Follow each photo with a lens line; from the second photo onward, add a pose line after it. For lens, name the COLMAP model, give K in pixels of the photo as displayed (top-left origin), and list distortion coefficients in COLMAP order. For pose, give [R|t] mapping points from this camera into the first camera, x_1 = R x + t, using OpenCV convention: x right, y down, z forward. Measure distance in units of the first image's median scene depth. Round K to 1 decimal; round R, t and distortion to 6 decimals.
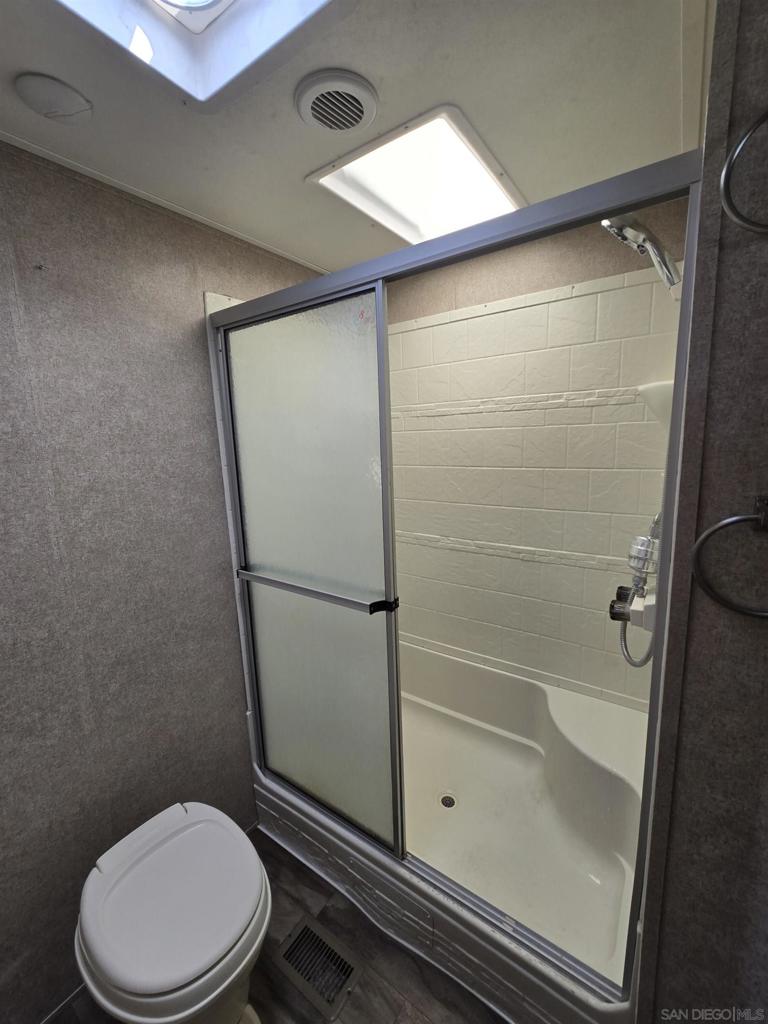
lens RADIAL K [[419.6, 0, 386.1], [0, 419.6, 509.7], [0, 0, 1]] dist [-0.000386, -0.001406]
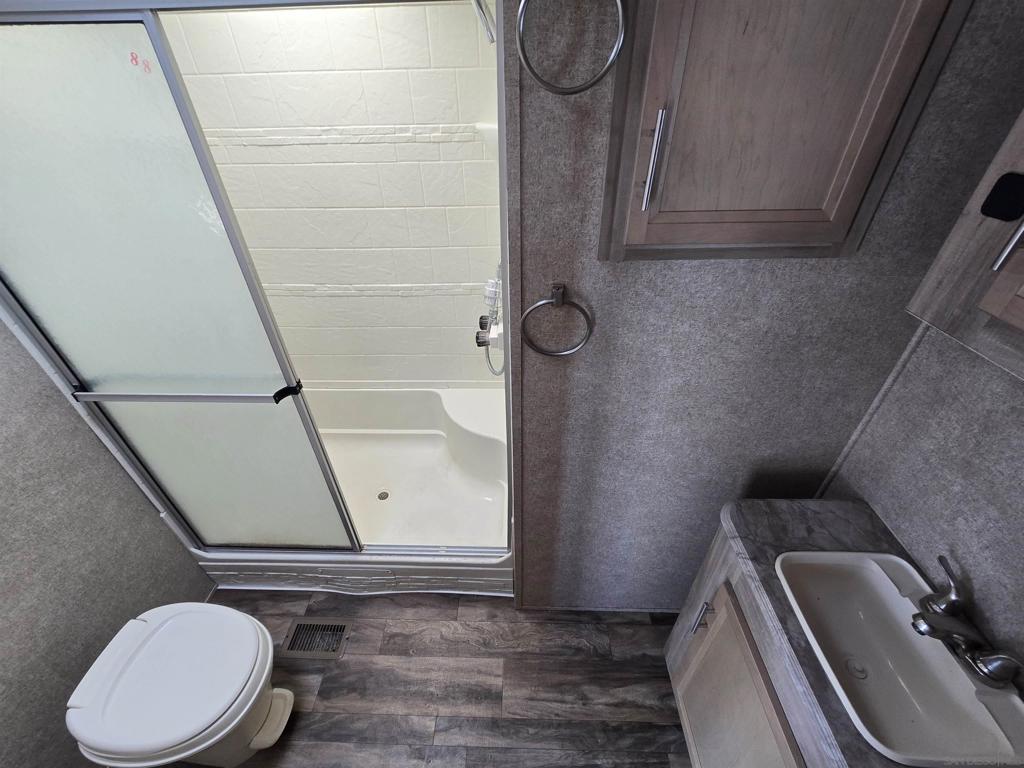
lens RADIAL K [[419.6, 0, 507.6], [0, 419.6, 383.5], [0, 0, 1]] dist [-0.000386, -0.001406]
pose [[0.834781, -0.307216, 0.456901, -0.017120], [0.080931, 0.889305, 0.450096, -0.189484], [-0.544601, -0.338754, 0.767239, -0.082382]]
